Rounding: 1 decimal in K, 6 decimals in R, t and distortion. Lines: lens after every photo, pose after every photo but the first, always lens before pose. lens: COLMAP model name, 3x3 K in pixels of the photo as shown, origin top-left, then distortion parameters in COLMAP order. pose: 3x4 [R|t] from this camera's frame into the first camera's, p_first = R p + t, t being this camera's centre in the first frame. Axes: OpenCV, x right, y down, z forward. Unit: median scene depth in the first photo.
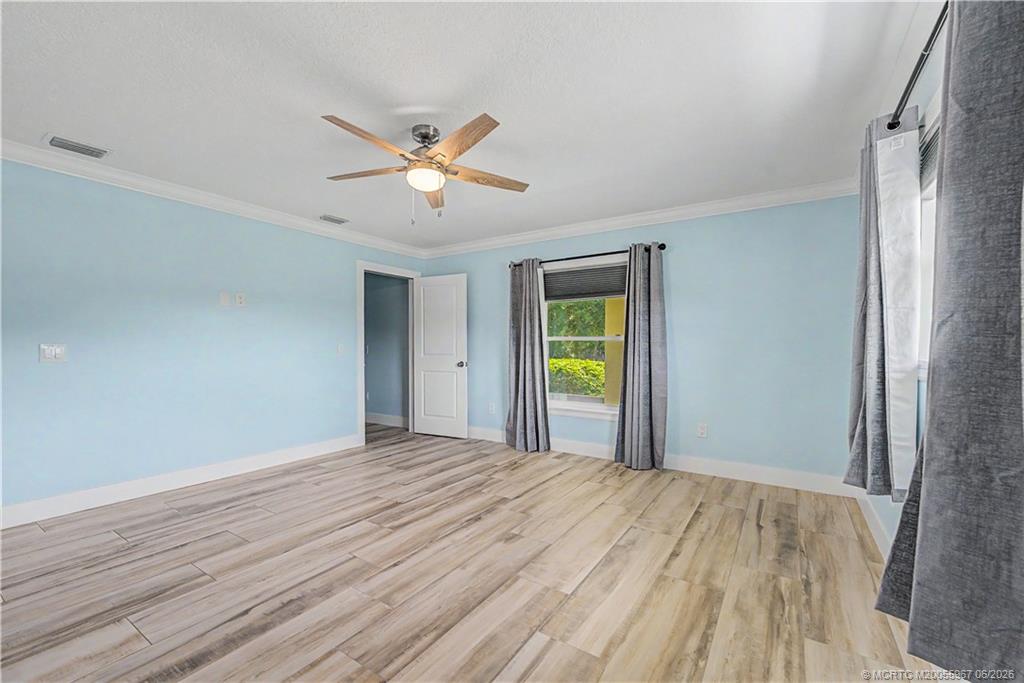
lens RADIAL K [[417.5, 0, 515.2], [0, 417.5, 339.1], [0, 0, 1]] dist [0.000964, -0.000100]
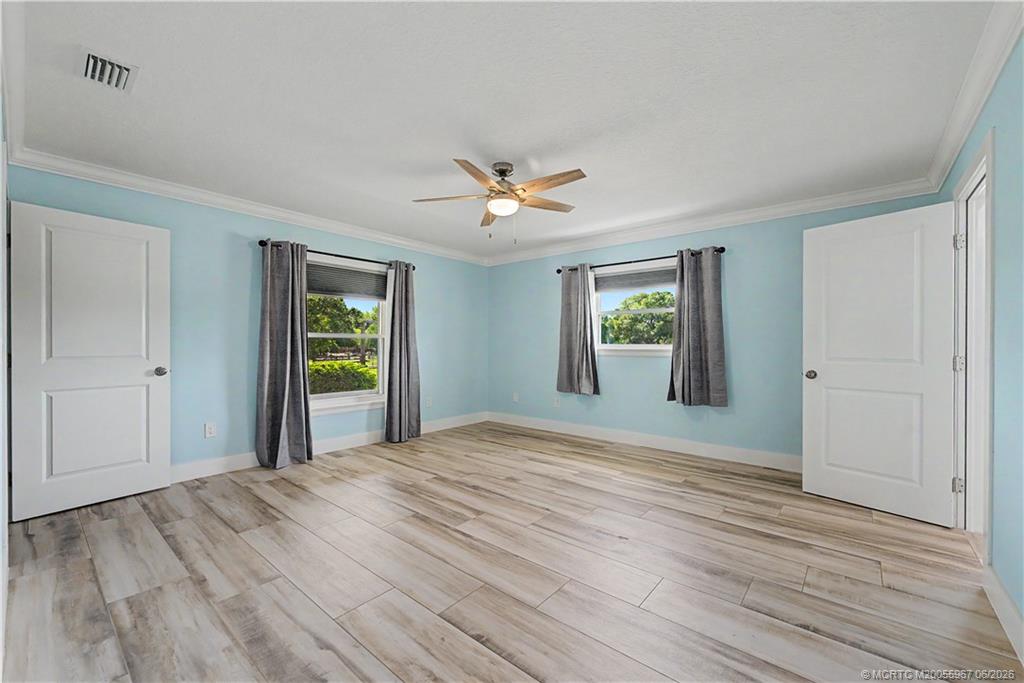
lens RADIAL K [[419.6, 0, 488.8], [0, 419.6, 343.4], [0, 0, 1]] dist [0.001116, 0.000032]
pose [[0.154194, 0.000583, 0.988040, -0.915751], [-0.019607, 0.999805, 0.002470, 0.007513], [-0.987846, -0.019753, 0.154175, 0.553832]]
